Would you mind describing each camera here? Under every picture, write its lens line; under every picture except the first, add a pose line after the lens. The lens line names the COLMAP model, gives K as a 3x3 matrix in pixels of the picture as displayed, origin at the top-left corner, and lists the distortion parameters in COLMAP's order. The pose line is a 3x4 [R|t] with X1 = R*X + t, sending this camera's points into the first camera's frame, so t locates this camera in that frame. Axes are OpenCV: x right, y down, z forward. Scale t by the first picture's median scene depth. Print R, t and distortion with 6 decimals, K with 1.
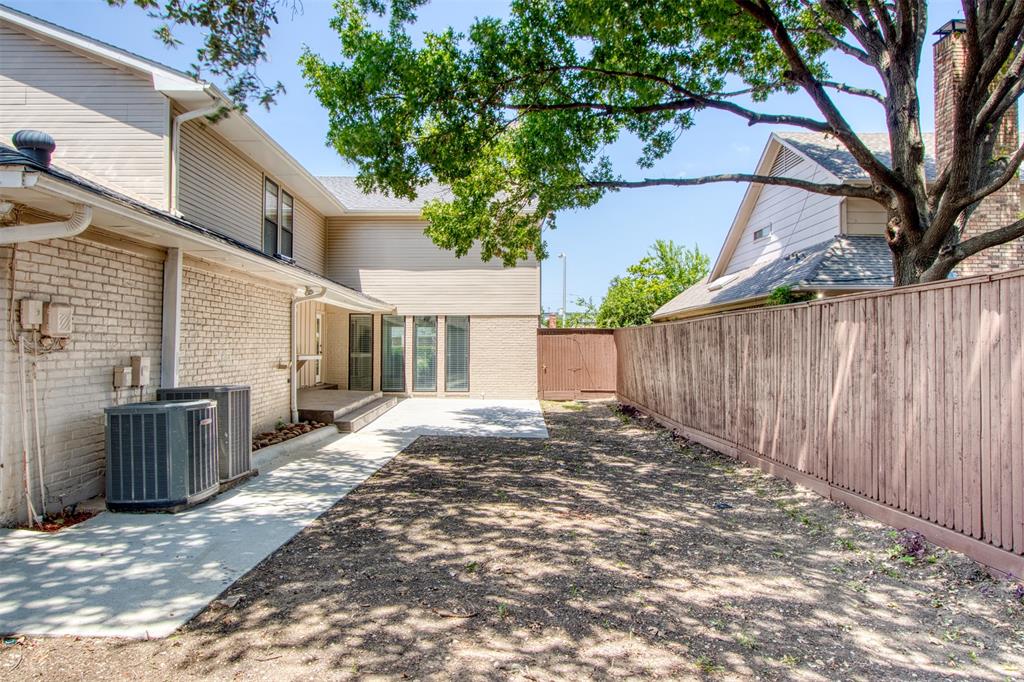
lens RADIAL K [[627.8, 0, 512.0], [0, 627.8, 341.0], [0, 0, 1]] dist [-0.008076, -0.001328]
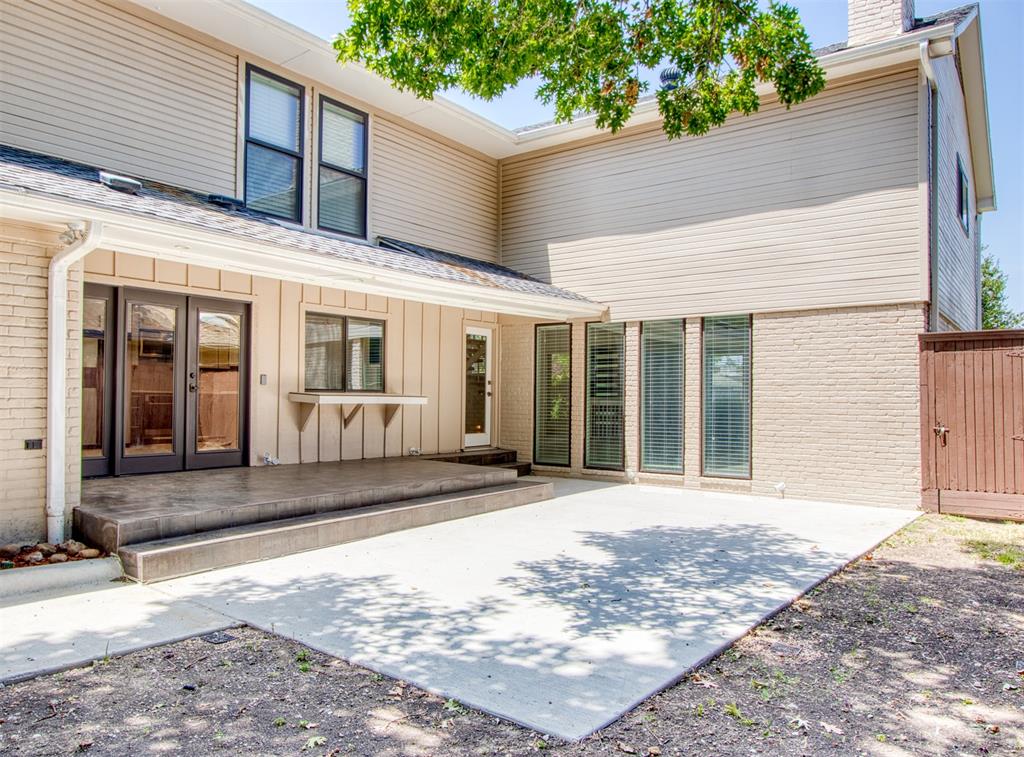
lens RADIAL K [[722.6, 0, 509.3], [0, 722.6, 388.1], [0, 0, 1]] dist [-0.007301, 0.000443]
pose [[0.786035, -0.006293, -0.618150, 0.461742], [0.003349, 0.999977, -0.005922, 0.063733], [0.618173, 0.002585, 0.786038, 1.832633]]
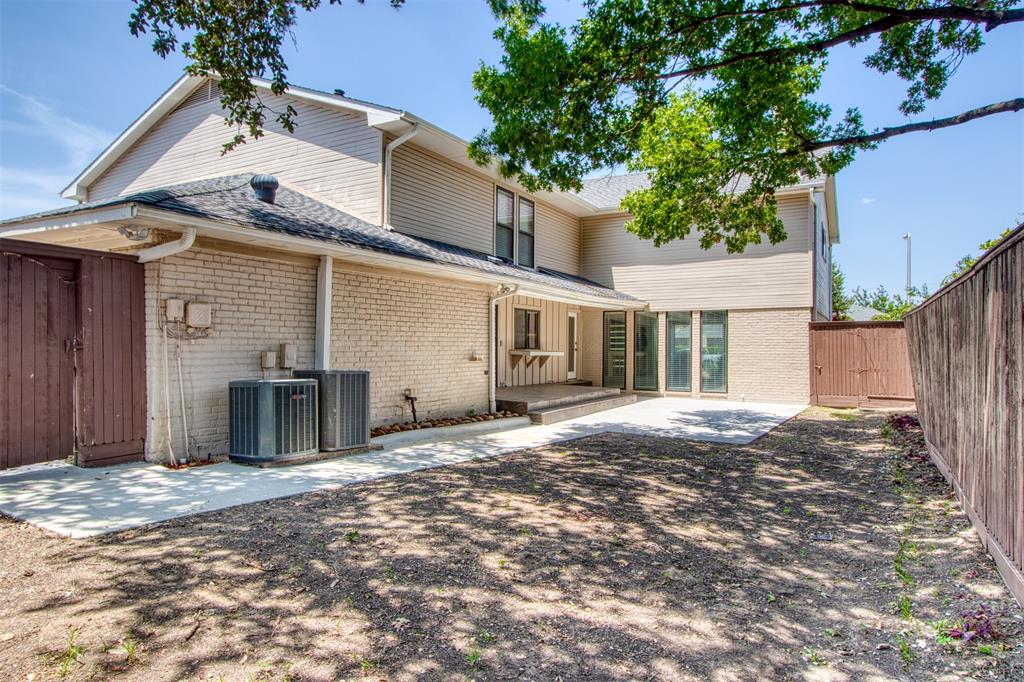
lens RADIAL K [[638.3, 0, 512.0], [0, 638.3, 341.0], [0, 0, 1]] dist [-0.006490, -0.000976]
pose [[0.858244, -0.004095, -0.513226, 0.538333], [0.002422, 0.999989, -0.003928, 0.030233], [0.513237, 0.002129, 0.858244, 0.169813]]
